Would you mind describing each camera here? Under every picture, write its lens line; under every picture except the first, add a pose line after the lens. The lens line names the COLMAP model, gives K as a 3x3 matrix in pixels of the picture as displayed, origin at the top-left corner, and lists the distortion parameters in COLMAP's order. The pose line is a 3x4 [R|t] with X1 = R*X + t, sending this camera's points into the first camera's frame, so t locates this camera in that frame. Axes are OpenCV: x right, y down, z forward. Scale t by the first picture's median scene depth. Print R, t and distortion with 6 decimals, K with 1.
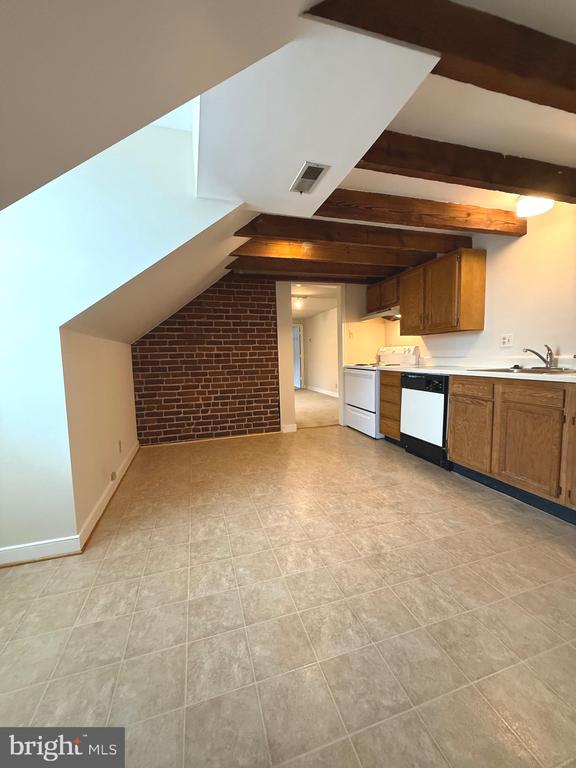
lens RADIAL K [[305.2, 0, 289.5], [0, 305.2, 383.2], [0, 0, 1]] dist [0.000335, 0.000258]
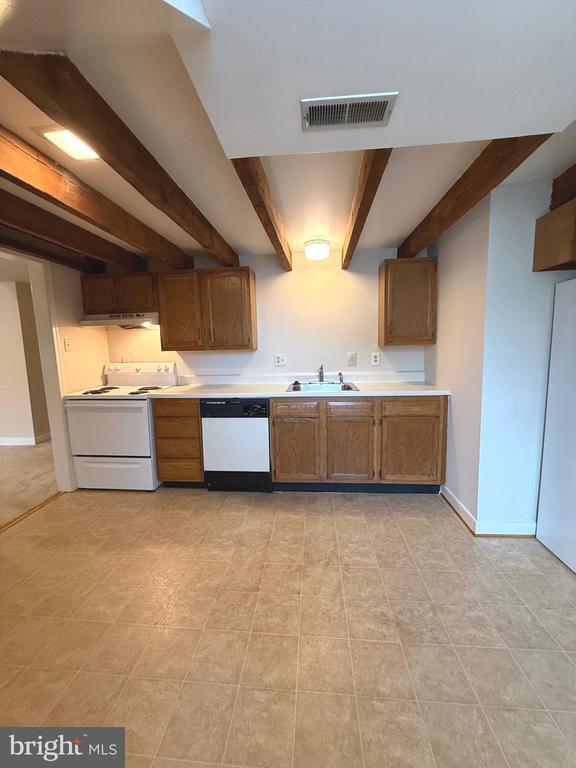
lens RADIAL K [[305.2, 0, 285.6], [0, 305.2, 382.0], [0, 0, 1]] dist [0.000335, 0.000258]
pose [[0.381010, -0.096271, 0.919545, -0.390636], [0.099628, 0.993048, 0.062686, -0.146454], [-0.919188, 0.067728, 0.387953, 0.630962]]
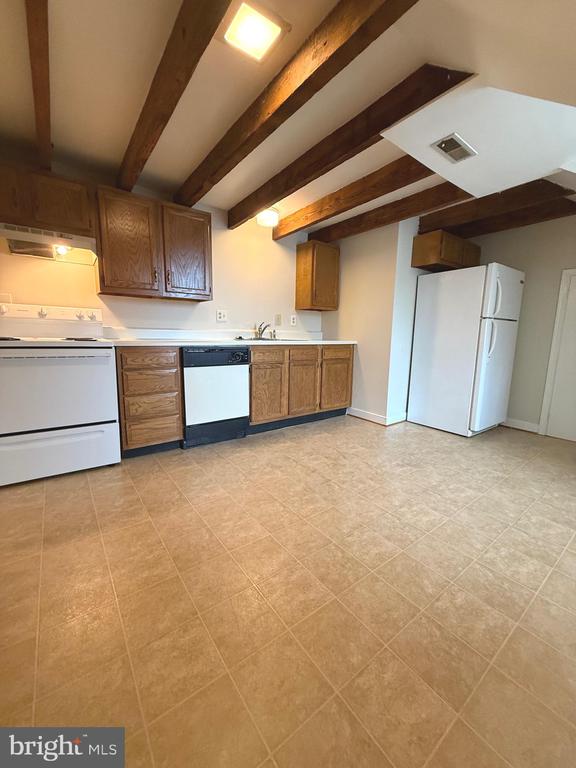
lens RADIAL K [[305.2, 0, 286.0], [0, 305.2, 381.8], [0, 0, 1]] dist [0.000335, 0.000258]
pose [[-0.336013, -0.128025, 0.933116, -0.564761], [0.075213, 0.983907, 0.162078, -0.071494], [-0.938850, 0.124643, -0.320976, 1.358993]]
